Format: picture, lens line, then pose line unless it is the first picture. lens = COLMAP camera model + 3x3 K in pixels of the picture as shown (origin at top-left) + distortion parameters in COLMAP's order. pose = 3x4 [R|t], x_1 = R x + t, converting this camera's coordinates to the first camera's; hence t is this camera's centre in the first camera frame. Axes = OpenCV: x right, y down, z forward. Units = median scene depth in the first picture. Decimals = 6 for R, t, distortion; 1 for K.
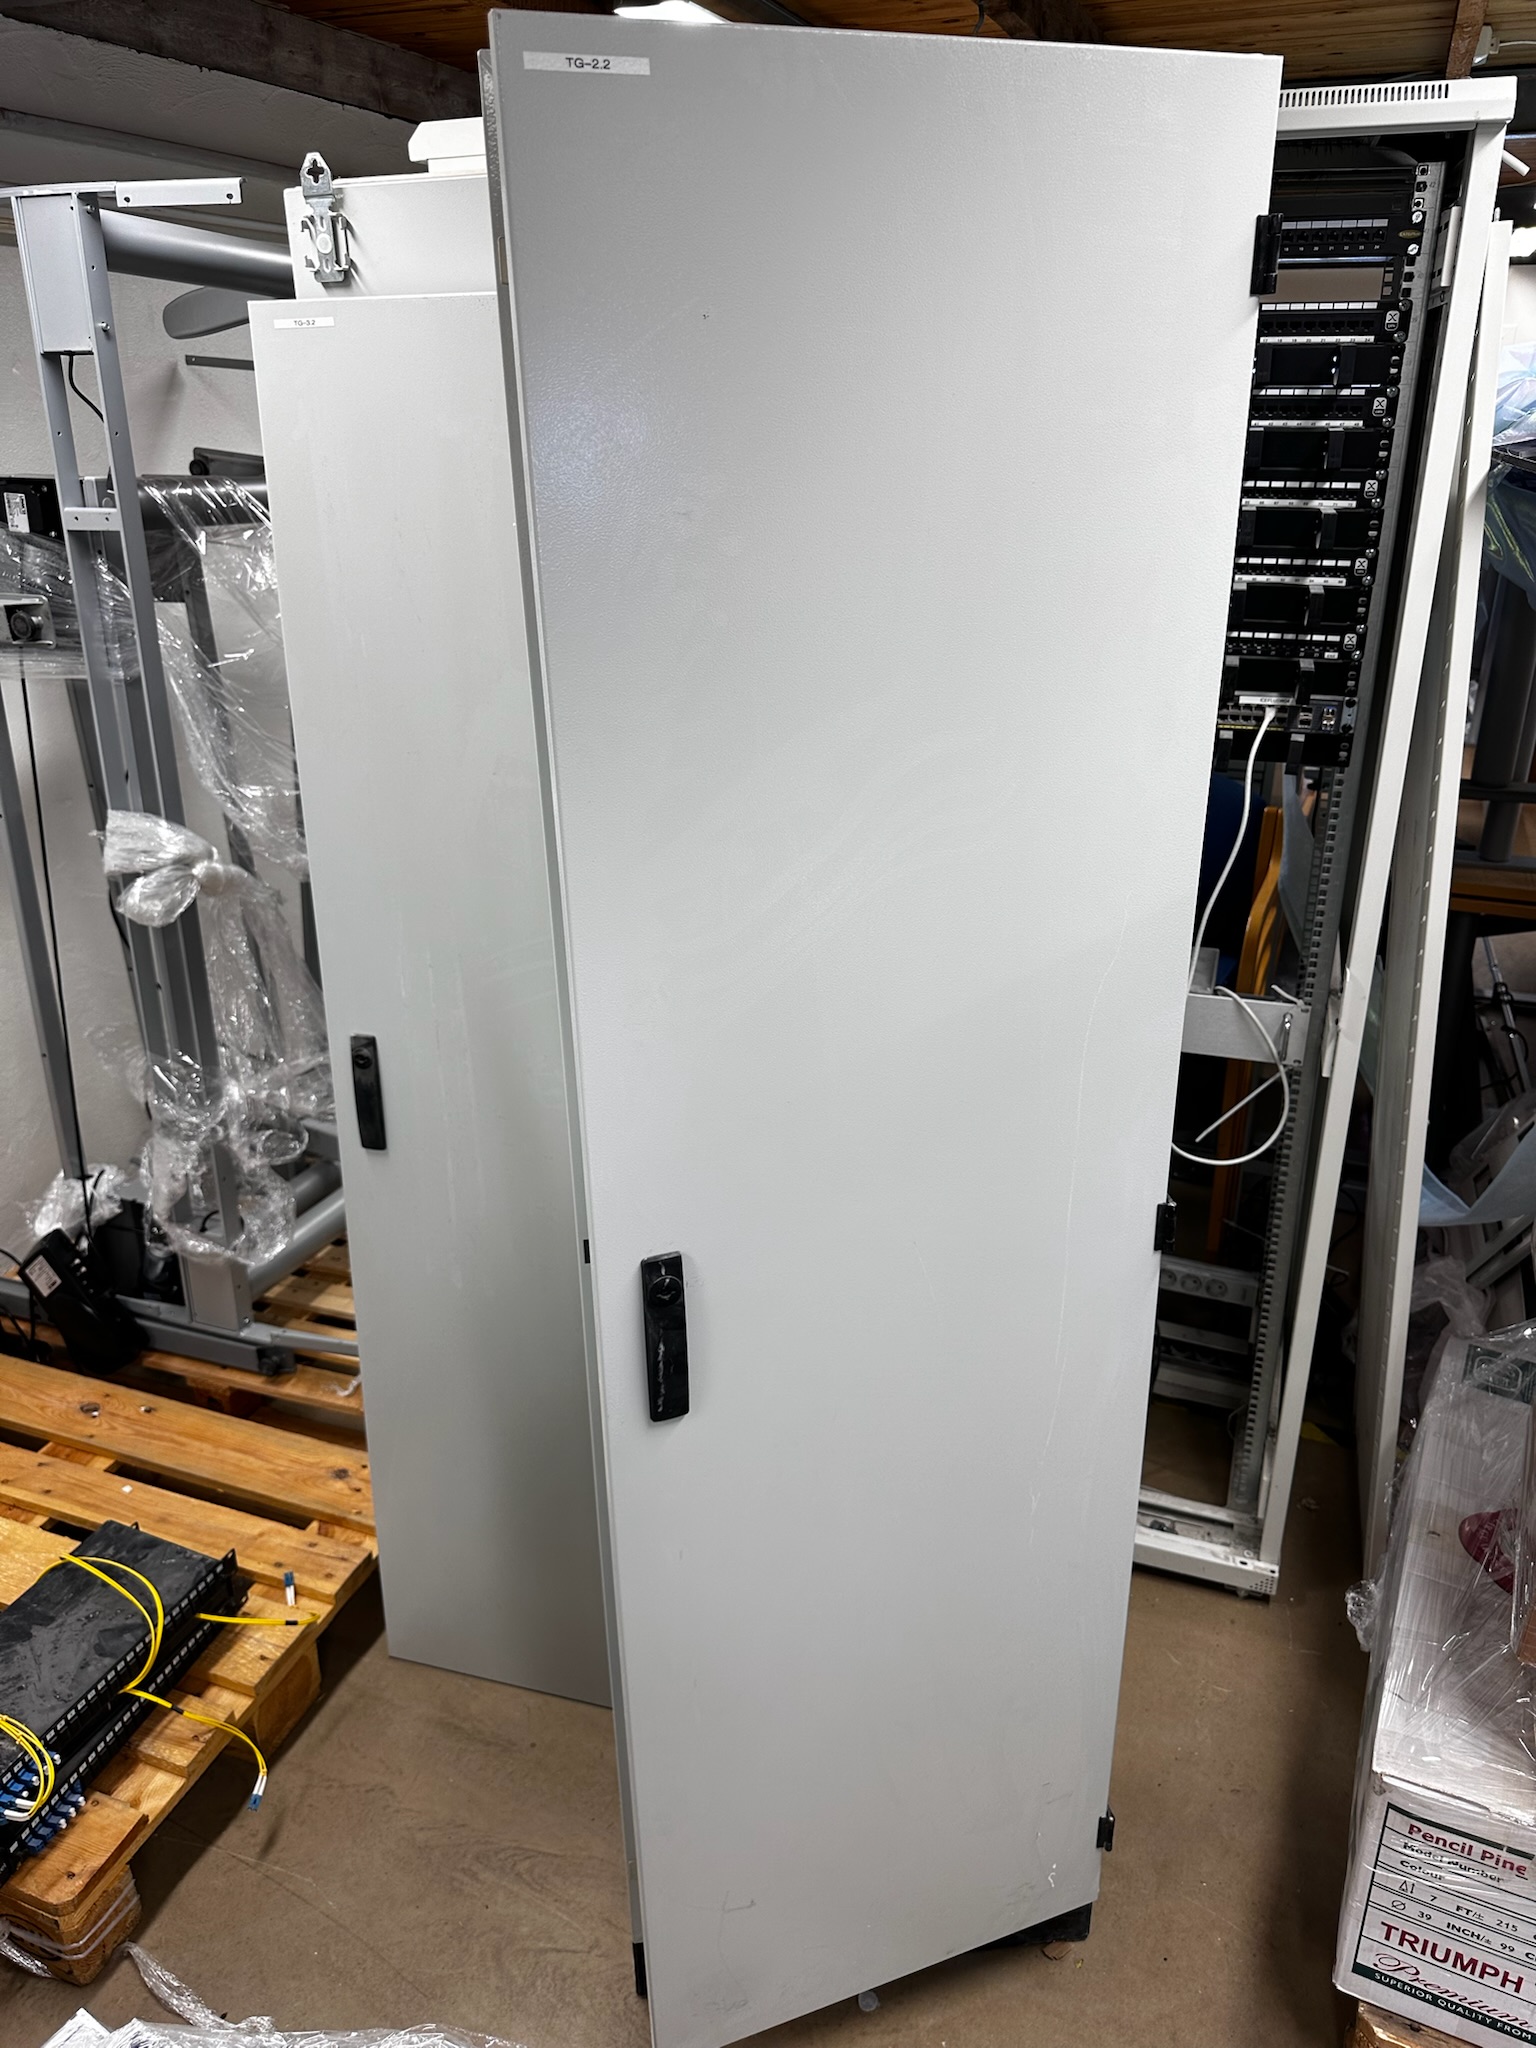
lens RADIAL K [[1461.5, 0, 776.2], [0, 1461.5, 1014.0], [0, 0, 1]] dist [0.021250, -0.034908]
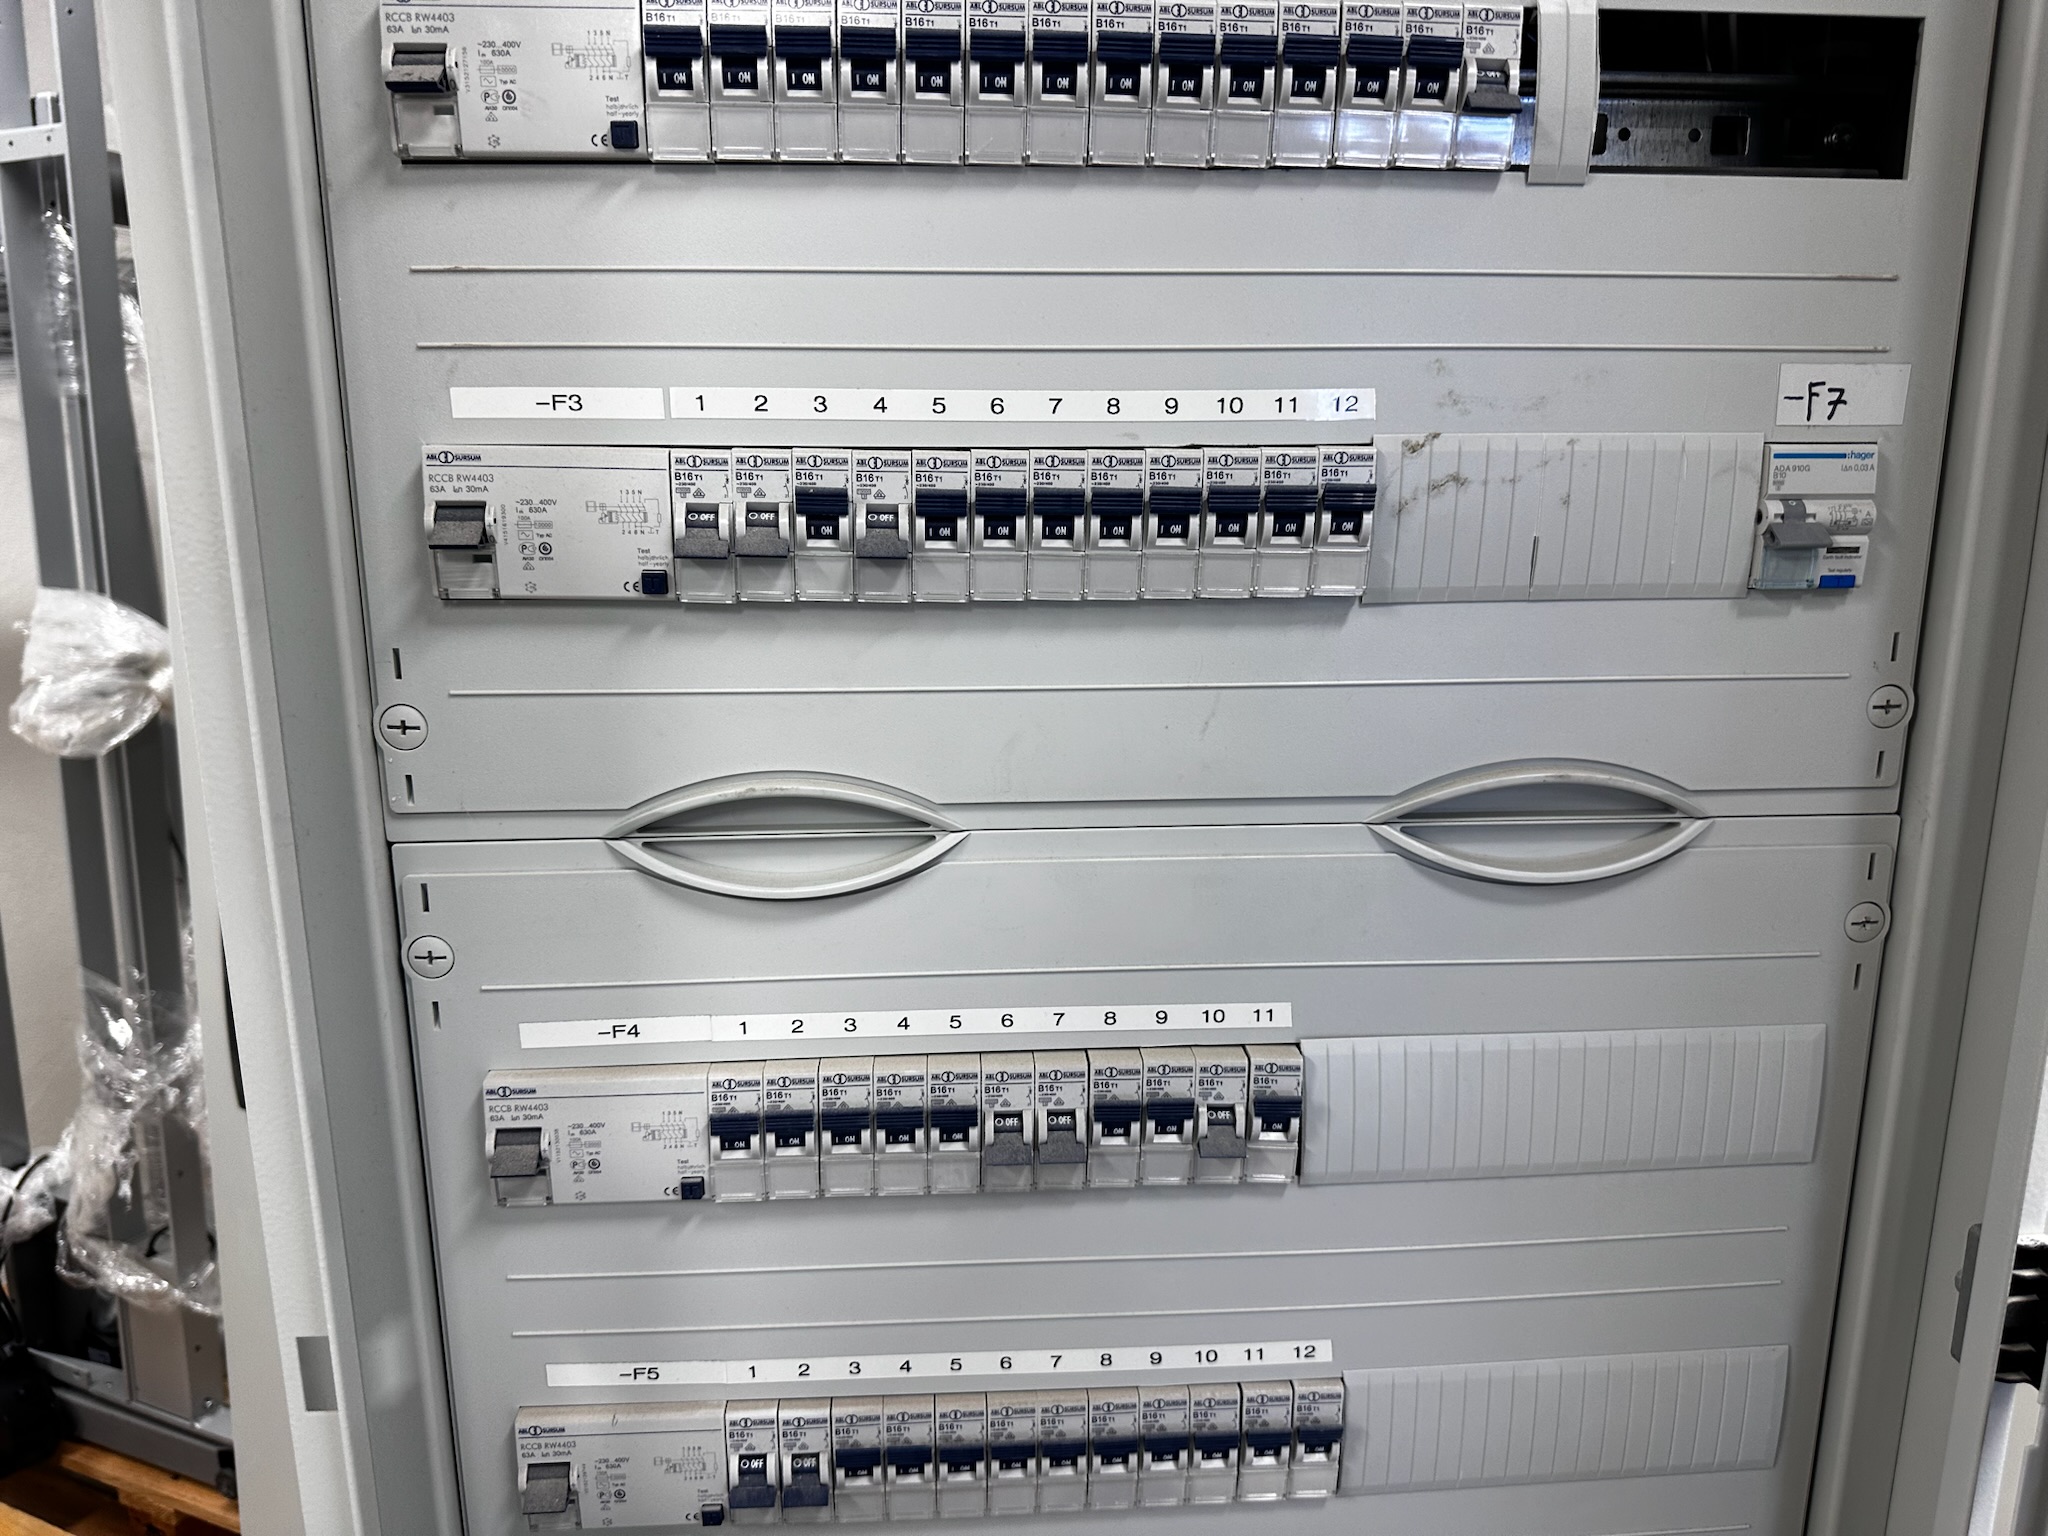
lens RADIAL K [[1461.5, 0, 1036.8], [0, 1461.5, 785.9], [0, 0, 1]] dist [0.021250, -0.034908]
pose [[0.998642, 0.021697, -0.047358, 0.032236], [-0.029628, 0.984337, -0.173788, 0.058454], [0.042846, 0.174956, 0.983644, 0.450838]]
